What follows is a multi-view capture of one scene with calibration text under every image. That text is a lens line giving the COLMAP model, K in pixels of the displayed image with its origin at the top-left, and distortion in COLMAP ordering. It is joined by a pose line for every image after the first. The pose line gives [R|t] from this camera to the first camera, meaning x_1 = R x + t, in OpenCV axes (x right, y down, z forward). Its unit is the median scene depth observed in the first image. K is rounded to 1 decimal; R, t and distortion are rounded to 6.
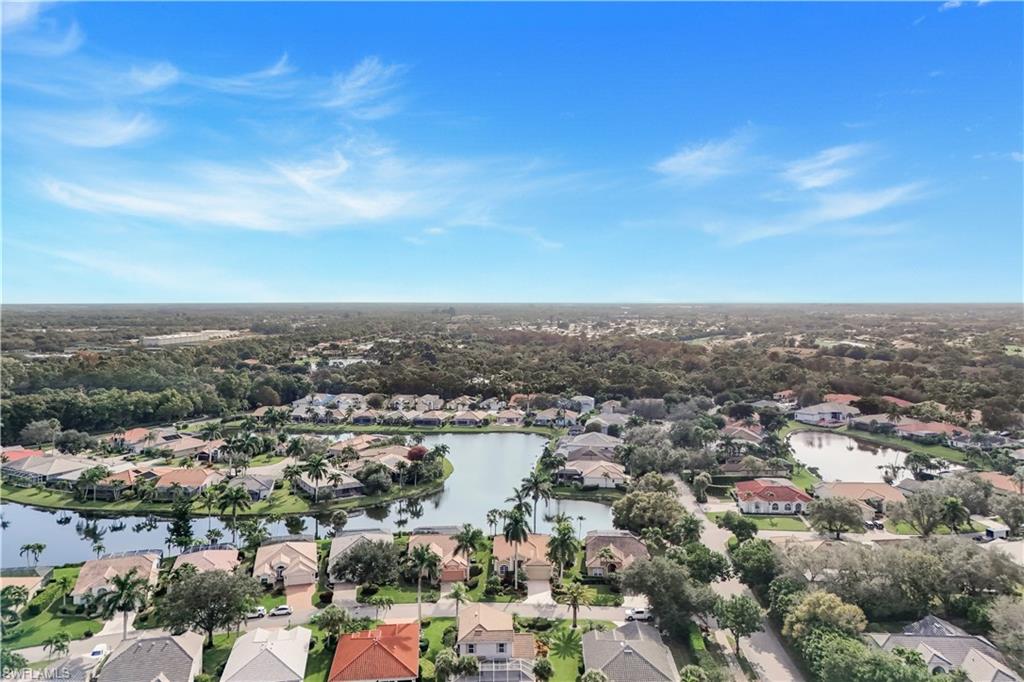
lens RADIAL K [[750.3, 0, 512.0], [0, 750.3, 341.0], [0, 0, 1]] dist [0.048678, 0.000932]
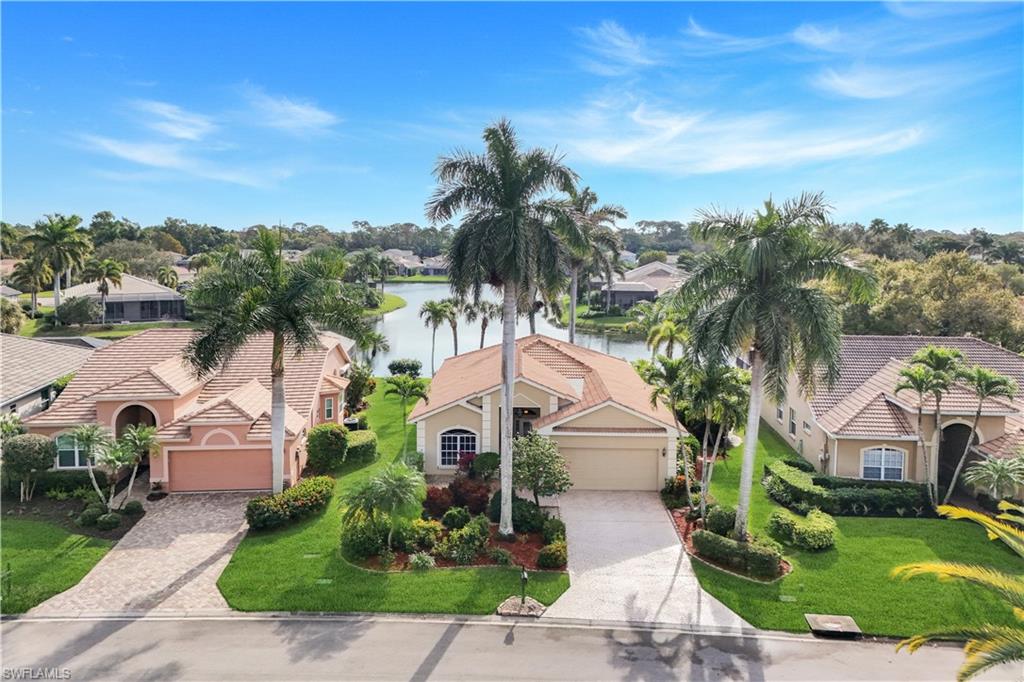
lens RADIAL K [[750.3, 0, 512.0], [0, 750.3, 341.0], [0, 0, 1]] dist [0.048678, 0.000932]
pose [[0.999897, 0.007418, -0.012277, 0.008742], [-0.006309, 0.996101, 0.087997, 0.250401], [0.012881, -0.087910, 0.996045, 0.774549]]
